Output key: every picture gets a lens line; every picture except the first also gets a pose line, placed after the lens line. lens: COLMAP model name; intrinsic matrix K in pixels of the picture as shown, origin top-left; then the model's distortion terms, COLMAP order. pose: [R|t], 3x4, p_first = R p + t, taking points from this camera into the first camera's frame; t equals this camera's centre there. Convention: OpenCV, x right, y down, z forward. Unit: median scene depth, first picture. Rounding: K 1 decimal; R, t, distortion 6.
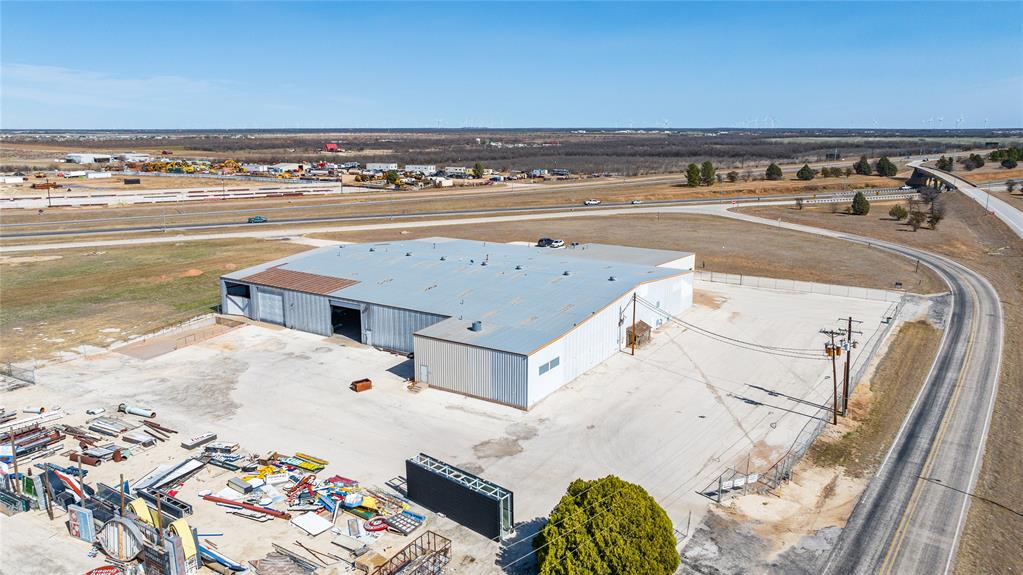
lens RADIAL K [[721.7, 0, 514.2], [0, 721.7, 288.1], [0, 0, 1]] dist [-0.017914, 0.004706]
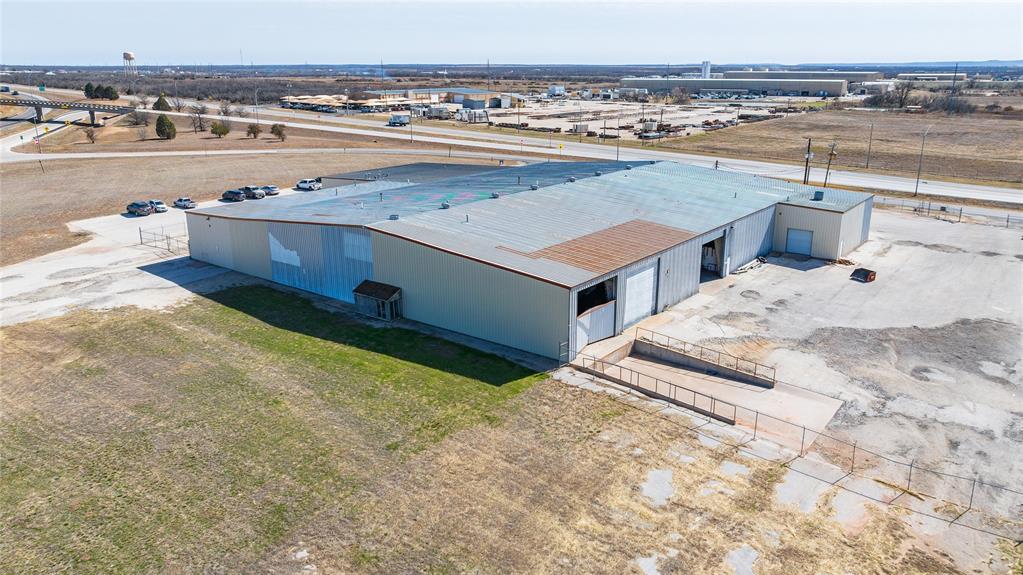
lens RADIAL K [[737.7, 0, 513.3], [0, 737.7, 283.6], [0, 0, 1]] dist [-0.020539, 0.009965]
pose [[0.096425, -0.281194, 0.954794, -0.914130], [0.216997, 0.942129, 0.255550, -0.157708], [-0.971398, 0.182546, 0.151863, 1.001105]]
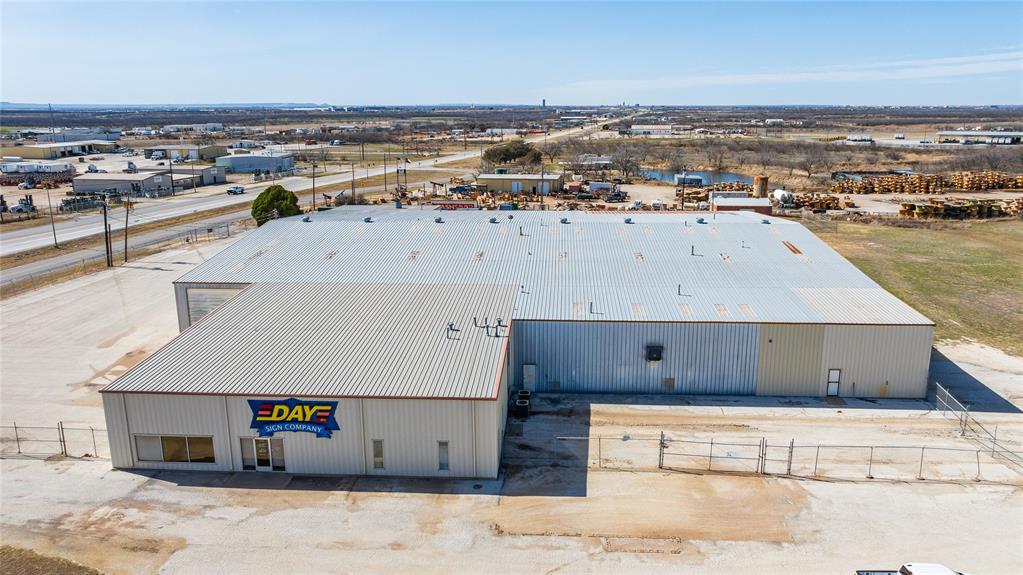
lens RADIAL K [[737.7, 0, 513.3], [0, 737.7, 283.6], [0, 0, 1]] dist [-0.020539, 0.009965]
pose [[-0.875263, 0.111999, -0.470502, 0.314805], [-0.103360, 0.907028, 0.408187, -0.297317], [0.472475, 0.405902, -0.782312, 1.696389]]
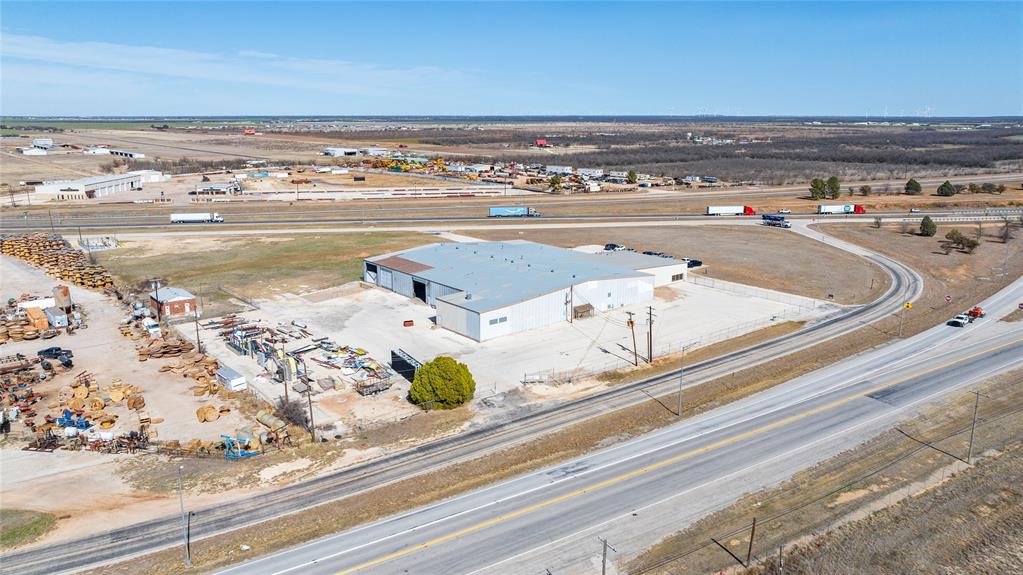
lens RADIAL K [[721.7, 0, 514.2], [0, 721.7, 288.1], [0, 0, 1]] dist [-0.017914, 0.004706]
pose [[0.951334, 0.072902, -0.299413, 0.458639], [-0.067814, 0.997323, 0.027365, -0.019764], [0.300606, -0.005729, 0.953731, -0.530926]]
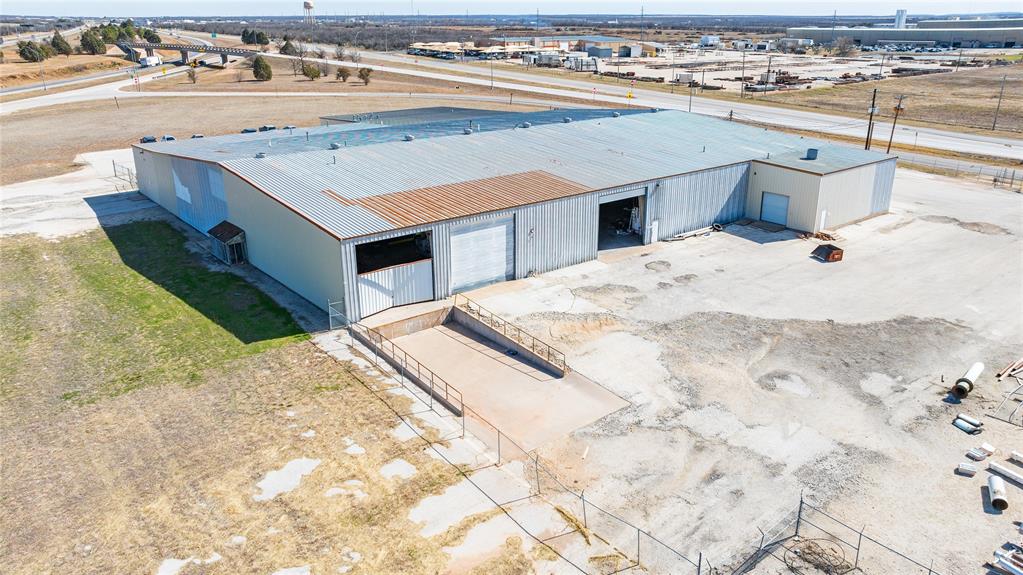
lens RADIAL K [[745.8, 0, 511.5], [0, 745.8, 287.5], [0, 0, 1]] dist [-0.044578, 0.058961]
pose [[0.324490, -0.323929, 0.888694, -0.798430], [0.207278, 0.941048, 0.267328, -0.087473], [-0.922899, 0.097461, 0.372504, 0.782099]]
